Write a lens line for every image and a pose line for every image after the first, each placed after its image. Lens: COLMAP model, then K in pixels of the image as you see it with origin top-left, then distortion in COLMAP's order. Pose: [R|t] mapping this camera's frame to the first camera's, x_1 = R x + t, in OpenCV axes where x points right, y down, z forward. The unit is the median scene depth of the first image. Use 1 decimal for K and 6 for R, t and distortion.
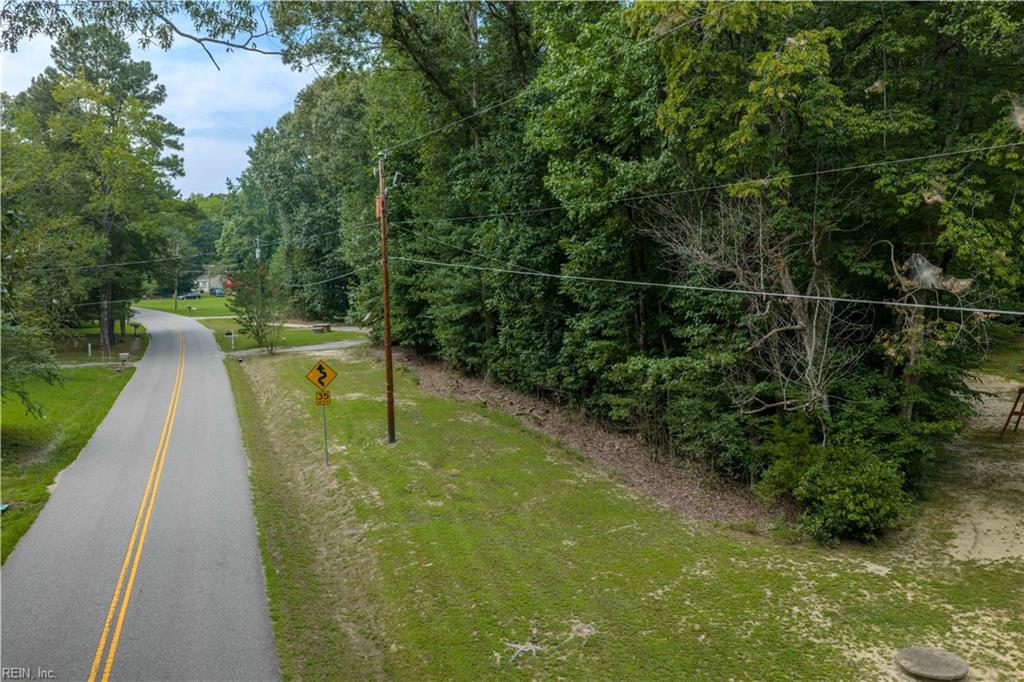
lens RADIAL K [[835.2, 0, 512.0], [0, 835.2, 341.0], [0, 0, 1]] dist [0.044648, -0.061551]
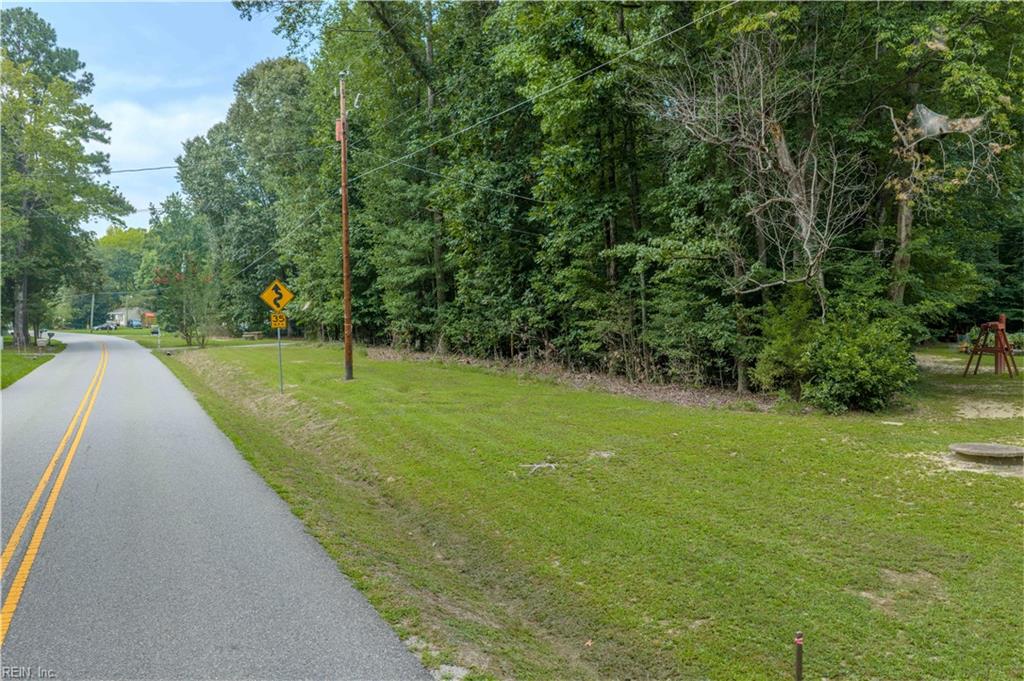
lens RADIAL K [[835.2, 0, 512.0], [0, 835.2, 340.5], [0, 0, 1]] dist [0.044648, -0.061551]
pose [[0.996119, 0.005370, 0.087858, -0.033245], [-0.000229, 0.998292, -0.058421, 0.098069], [-0.088021, 0.058174, 0.994418, 0.035566]]
